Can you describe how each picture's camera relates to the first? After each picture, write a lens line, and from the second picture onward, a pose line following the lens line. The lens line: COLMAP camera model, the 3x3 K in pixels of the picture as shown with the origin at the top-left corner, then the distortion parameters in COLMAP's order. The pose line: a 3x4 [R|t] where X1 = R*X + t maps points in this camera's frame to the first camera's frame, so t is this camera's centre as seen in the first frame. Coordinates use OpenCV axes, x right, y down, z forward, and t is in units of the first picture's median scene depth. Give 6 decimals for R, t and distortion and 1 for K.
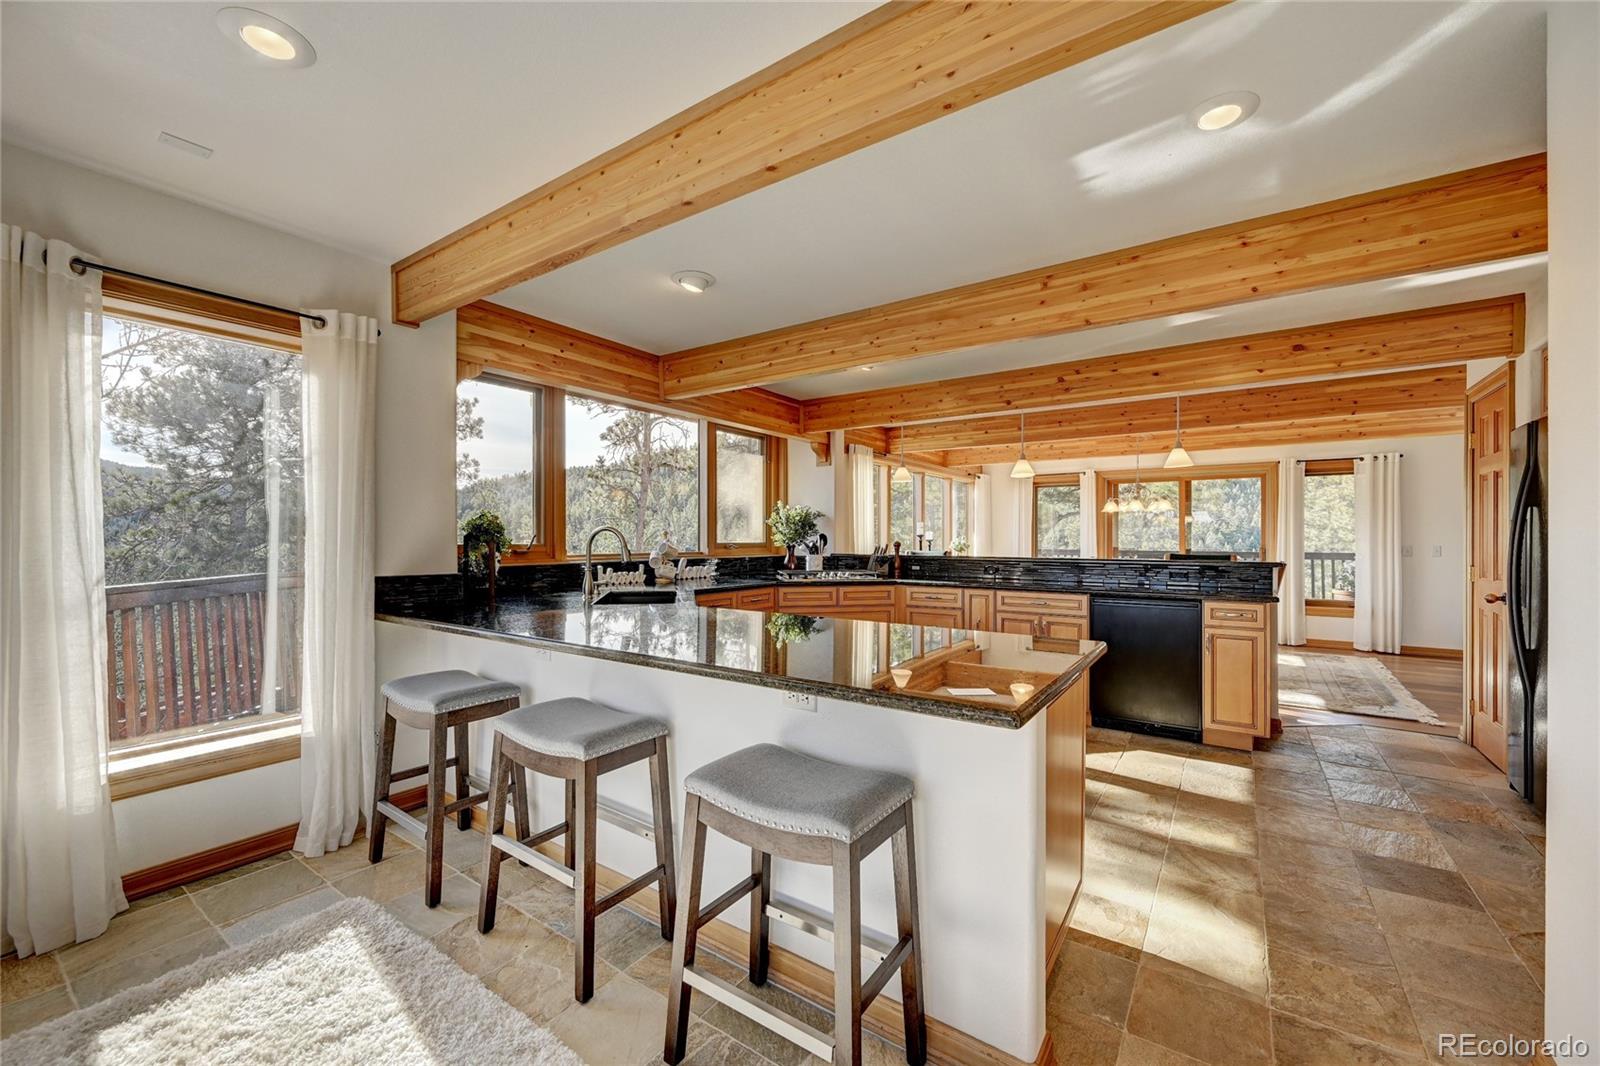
lens RADIAL K [[628.2, 0, 803.6], [0, 628.2, 537.2], [0, 0, 1]] dist [-0.002878, 0.000433]
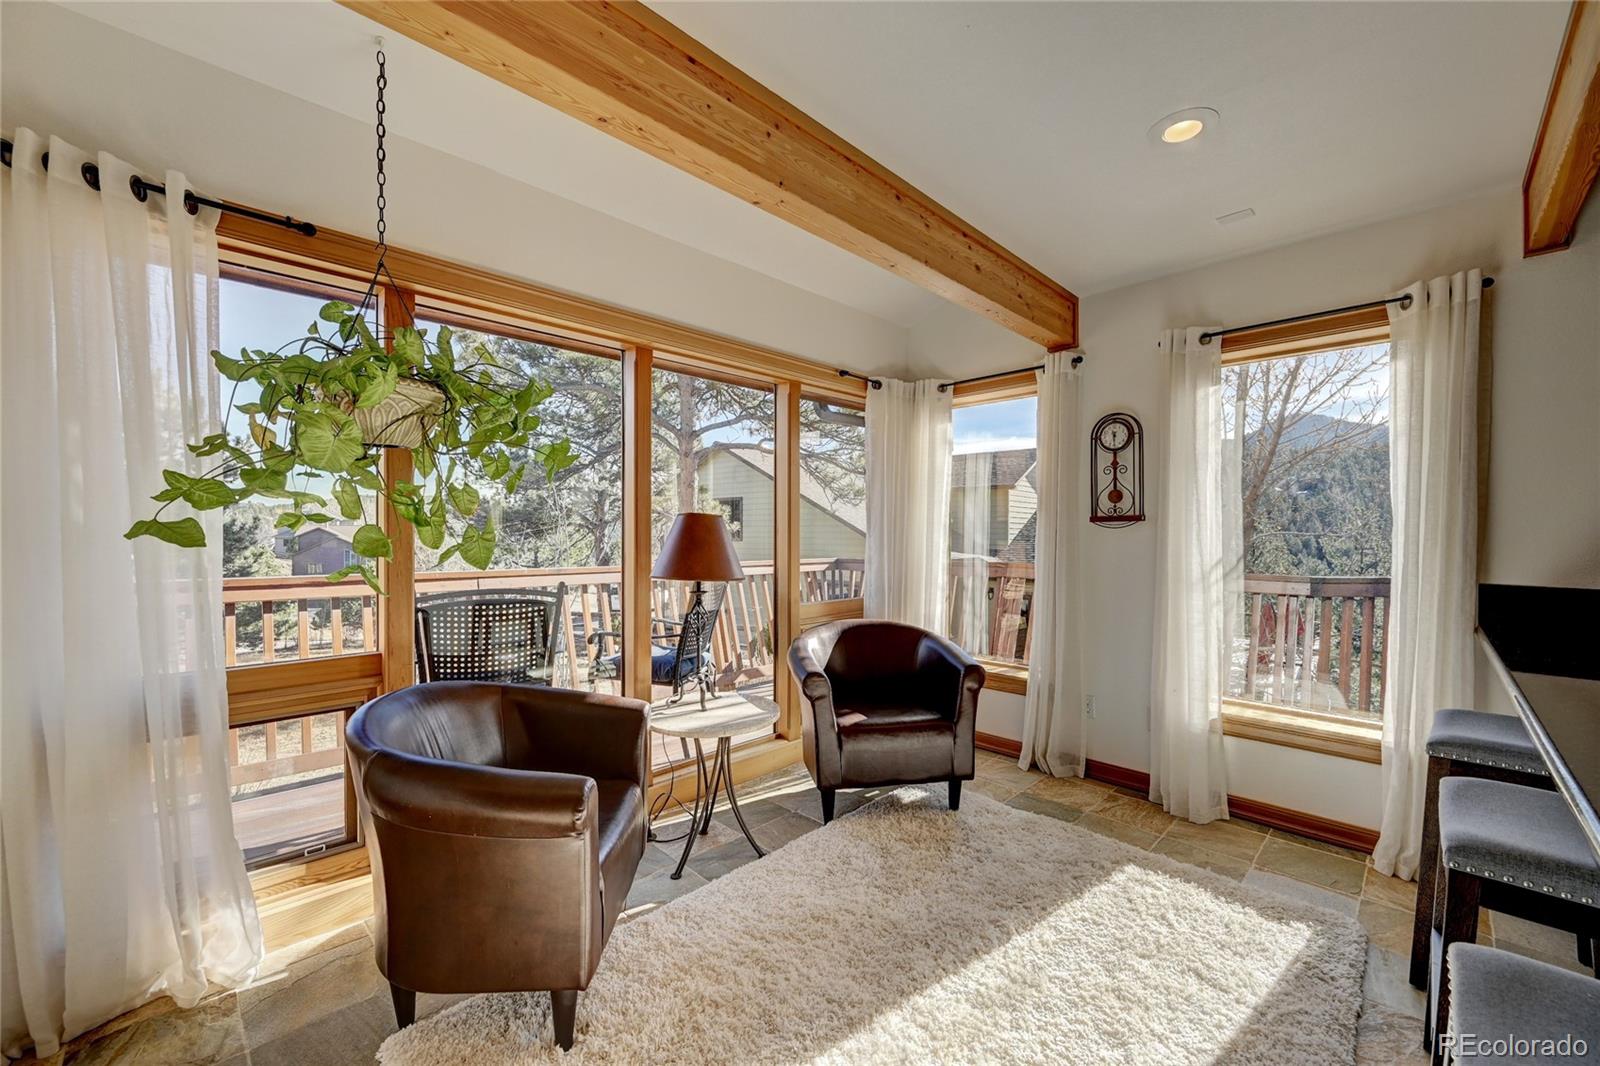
lens RADIAL K [[628.2, 0, 798.5], [0, 628.2, 540.6], [0, 0, 1]] dist [-0.002878, 0.000433]
pose [[-0.189009, 0.011111, -0.981913, 0.381786], [-0.002141, 0.999929, 0.011727, -0.001095], [0.981973, 0.004319, -0.188971, 0.383623]]
